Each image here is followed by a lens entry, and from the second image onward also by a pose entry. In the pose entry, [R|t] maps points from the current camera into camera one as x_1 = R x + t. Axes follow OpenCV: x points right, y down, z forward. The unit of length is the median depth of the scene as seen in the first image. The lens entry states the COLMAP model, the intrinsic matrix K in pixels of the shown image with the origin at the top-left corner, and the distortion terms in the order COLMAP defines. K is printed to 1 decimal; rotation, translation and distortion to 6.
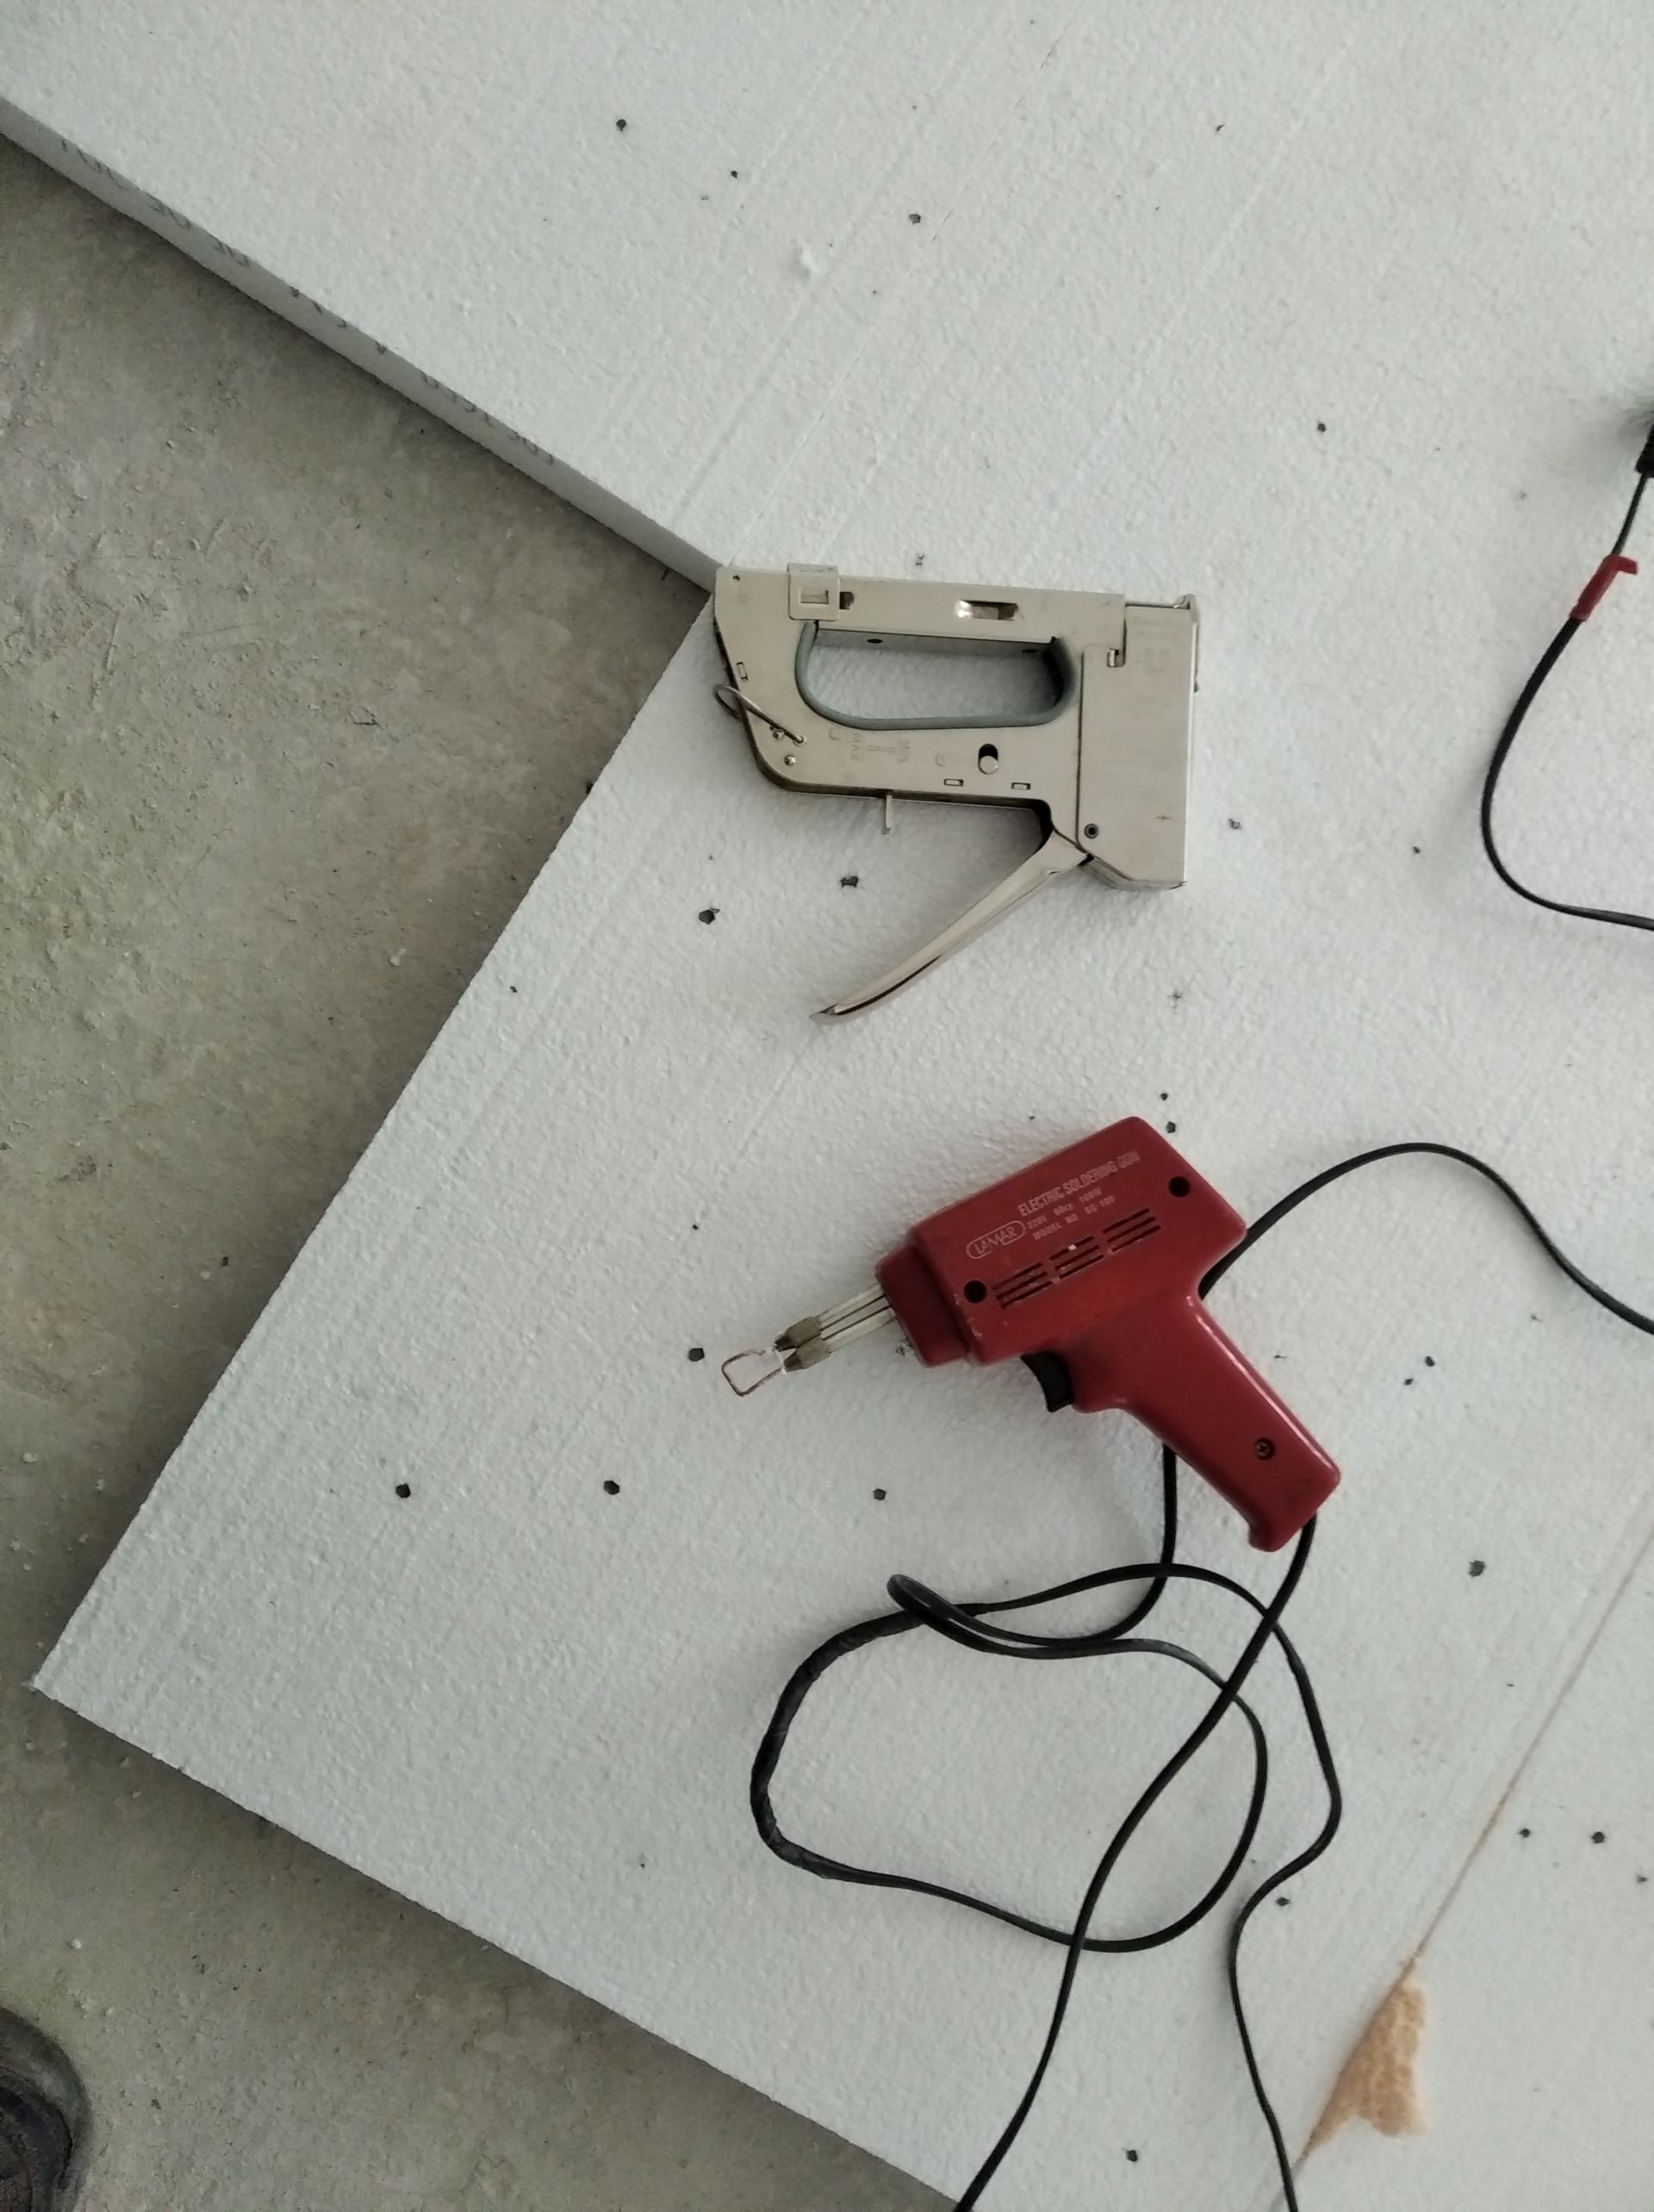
lens RADIAL K [[1754.4, 0, 838.8], [0, 1754.4, 1114.9], [0, 0, 1]] dist [0.005659, -0.019089]
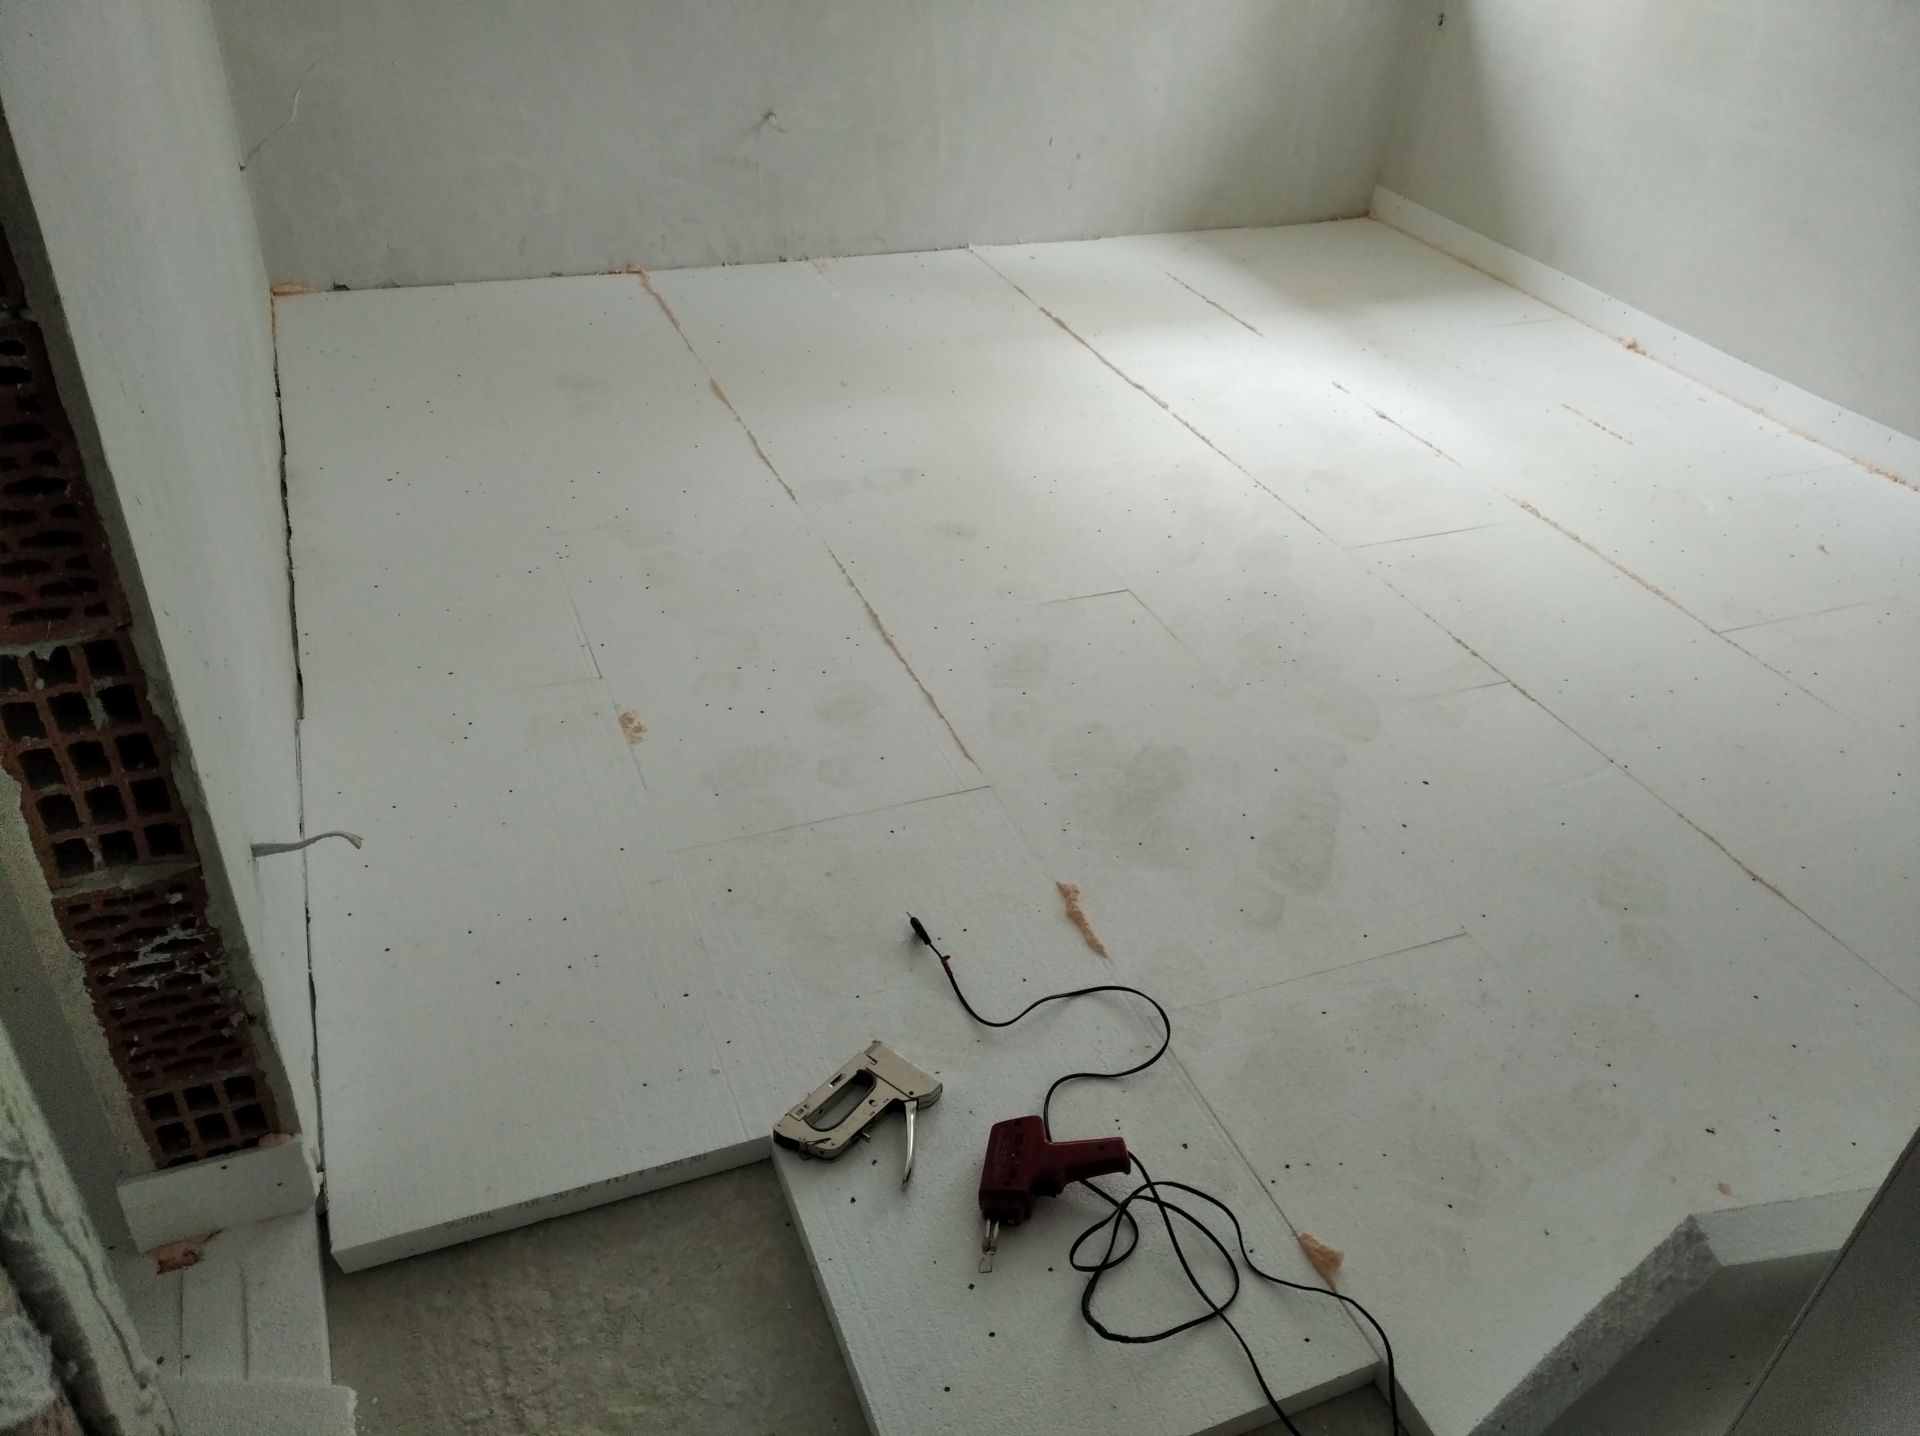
lens RADIAL K [[1523.1, 0, 960.2], [0, 1523.1, 719.4], [0, 0, 1]] dist [0.005659, -0.019089]
pose [[0.595587, -0.518891, 0.613211, -1.087264], [0.803284, 0.387783, -0.452061, 0.850340], [-0.003223, 0.761825, 0.647775, -1.239644]]
